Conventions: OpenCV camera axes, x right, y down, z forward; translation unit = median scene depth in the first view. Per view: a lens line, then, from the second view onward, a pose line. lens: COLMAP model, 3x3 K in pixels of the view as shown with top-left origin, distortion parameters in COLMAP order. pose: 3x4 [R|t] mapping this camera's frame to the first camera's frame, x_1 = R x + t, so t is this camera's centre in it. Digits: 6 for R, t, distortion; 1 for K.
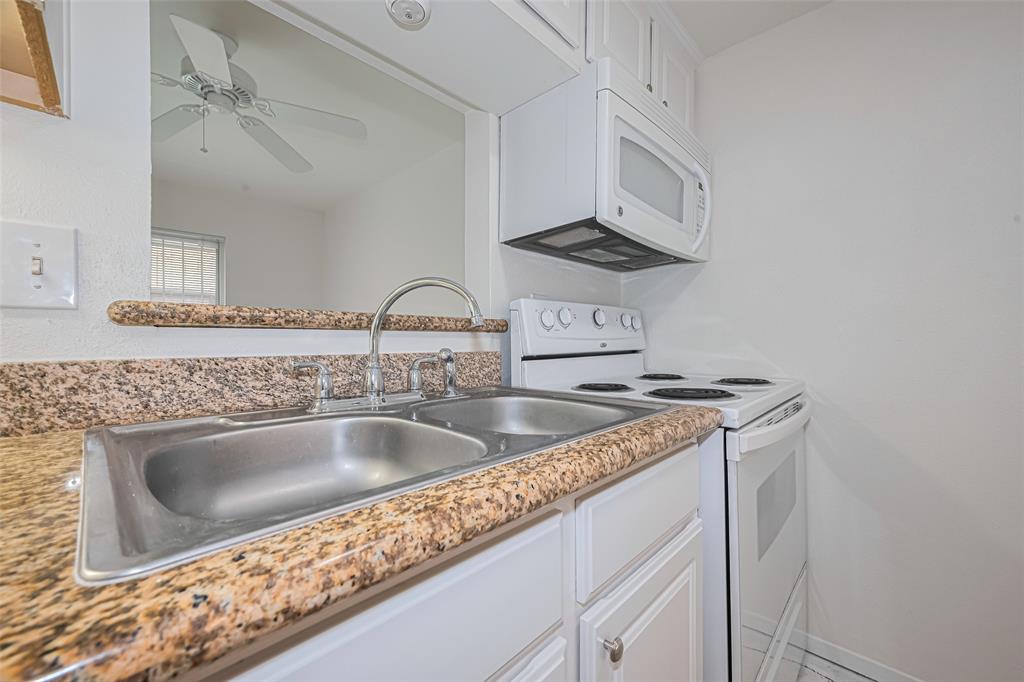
lens RADIAL K [[408.6, 0, 517.4], [0, 408.6, 332.3], [0, 0, 1]] dist [0.005592, -0.000351]
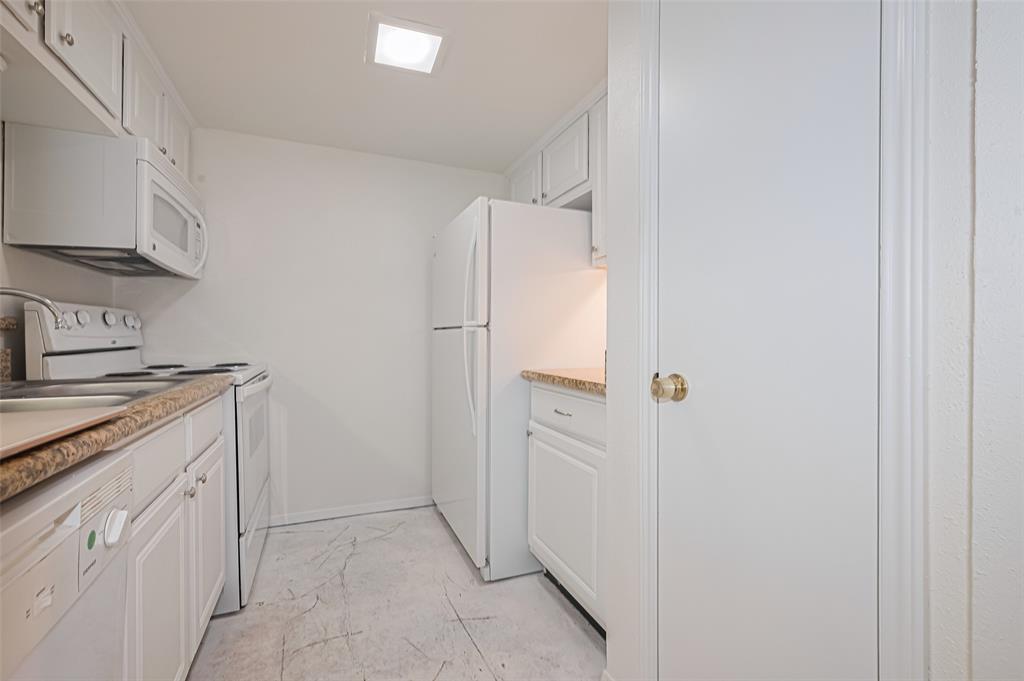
lens RADIAL K [[428.4, 0, 516.9], [0, 428.4, 333.6], [0, 0, 1]] dist [0.009731, 0.000398]
pose [[0.379829, -0.002762, 0.925053, -0.530994], [0.000168, 0.999996, 0.002917, 0.003225], [-0.925057, -0.000952, 0.379828, -0.592814]]
